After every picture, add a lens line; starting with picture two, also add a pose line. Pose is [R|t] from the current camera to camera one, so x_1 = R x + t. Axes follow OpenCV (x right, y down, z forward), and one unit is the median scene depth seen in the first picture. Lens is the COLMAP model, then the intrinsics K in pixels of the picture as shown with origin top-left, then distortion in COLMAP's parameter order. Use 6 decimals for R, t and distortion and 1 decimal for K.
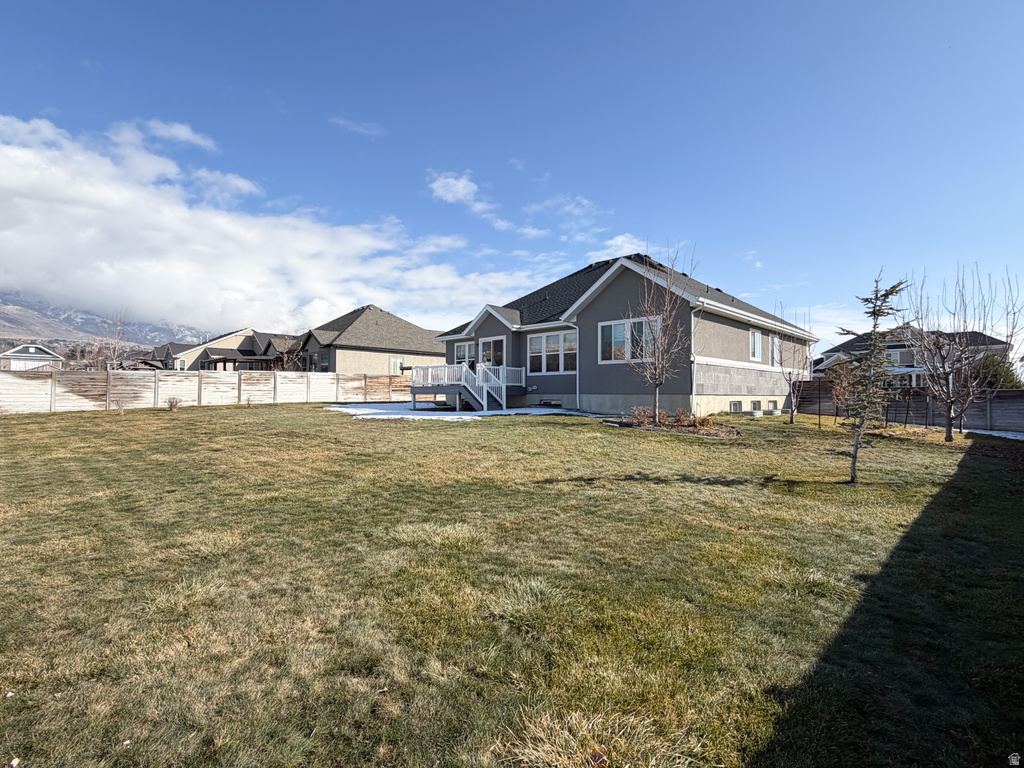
lens RADIAL K [[485.1, 0, 501.2], [0, 485.1, 387.5], [0, 0, 1]] dist [-0.000953, -0.001232]
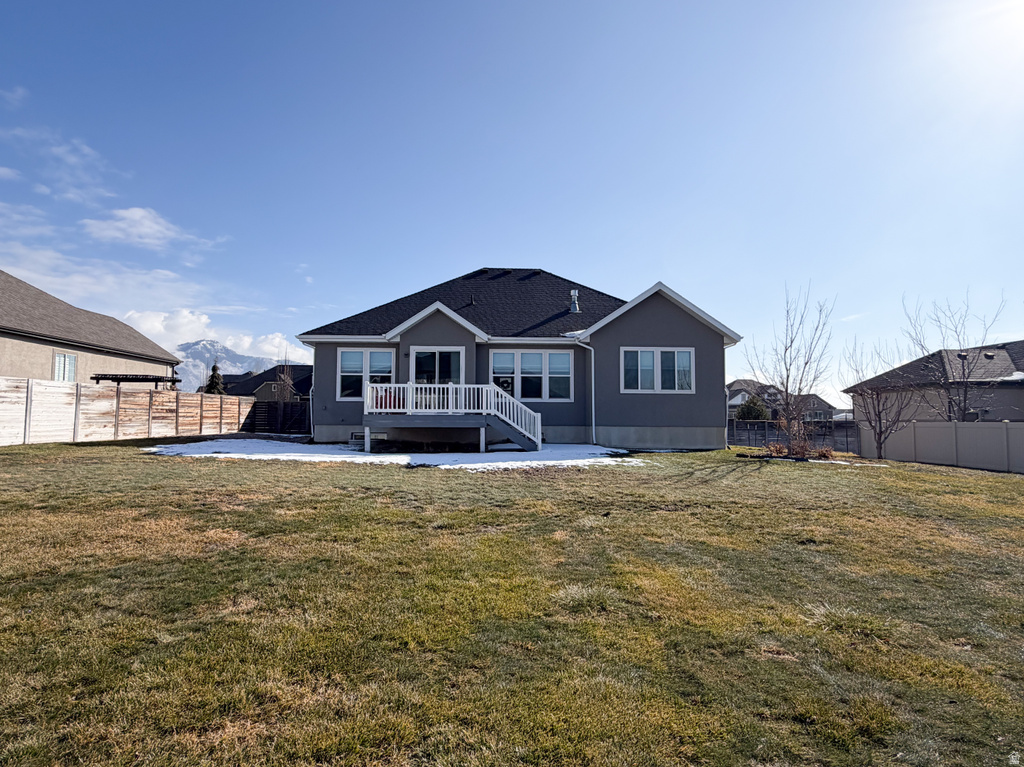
lens RADIAL K [[558.2, 0, 505.4], [0, 558.2, 381.7], [0, 0, 1]] dist [-0.014882, -0.000032]
pose [[0.672126, 0.050439, 0.738717, -0.624886], [-0.012594, 0.998312, -0.056705, -0.006635], [-0.740330, 0.028809, 0.671626, 0.411294]]
